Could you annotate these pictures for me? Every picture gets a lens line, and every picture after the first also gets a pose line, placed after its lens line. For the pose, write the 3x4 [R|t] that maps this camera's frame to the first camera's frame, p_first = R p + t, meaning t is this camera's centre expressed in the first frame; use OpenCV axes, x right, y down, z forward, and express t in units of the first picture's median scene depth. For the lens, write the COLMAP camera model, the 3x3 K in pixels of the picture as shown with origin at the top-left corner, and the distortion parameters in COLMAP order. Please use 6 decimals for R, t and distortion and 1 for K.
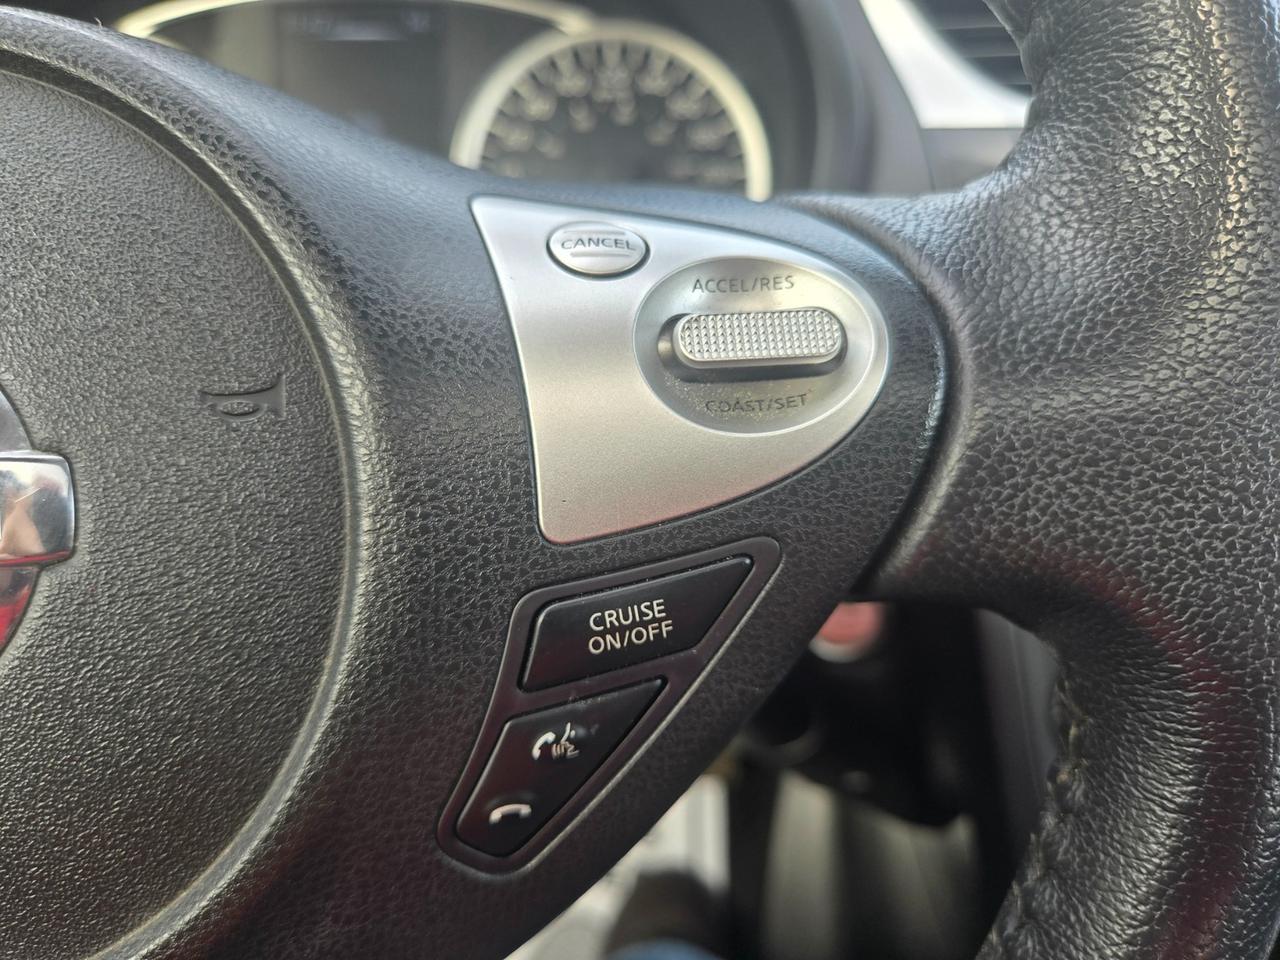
lens RADIAL K [[990.8, 0, 640.0], [0, 990.8, 480.0], [0, 0, 1]] dist [-0.006817, -0.074845]
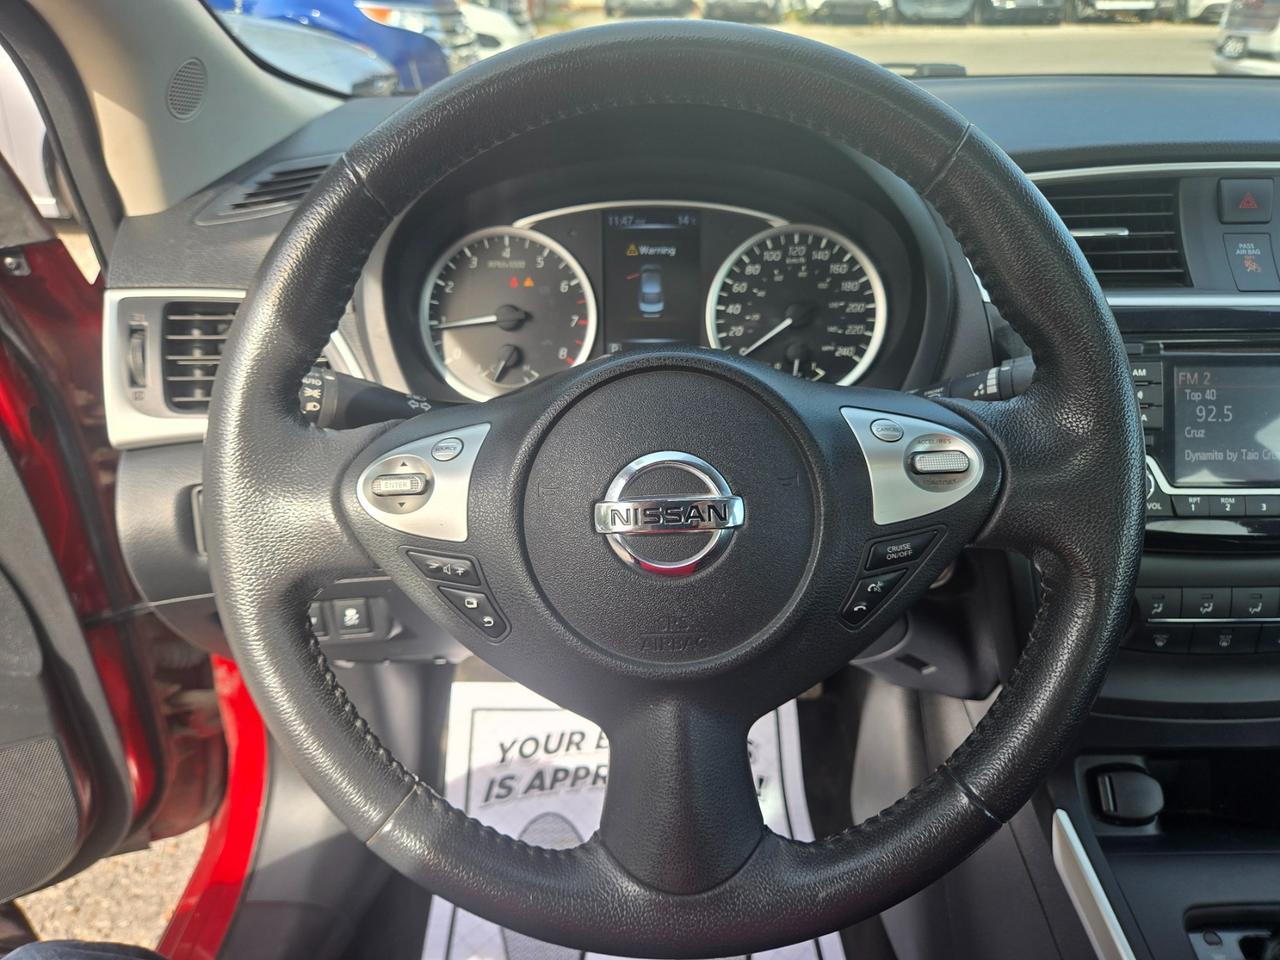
lens RADIAL K [[956.3, 0, 640.0], [0, 956.3, 480.0], [0, 0, 1]] dist [0.046323, -0.054893]
pose [[0.999118, 0.022043, -0.035747, -0.697741], [-0.021602, 0.999687, 0.012655, -0.098515], [0.036015, -0.011872, 0.999281, -2.004566]]
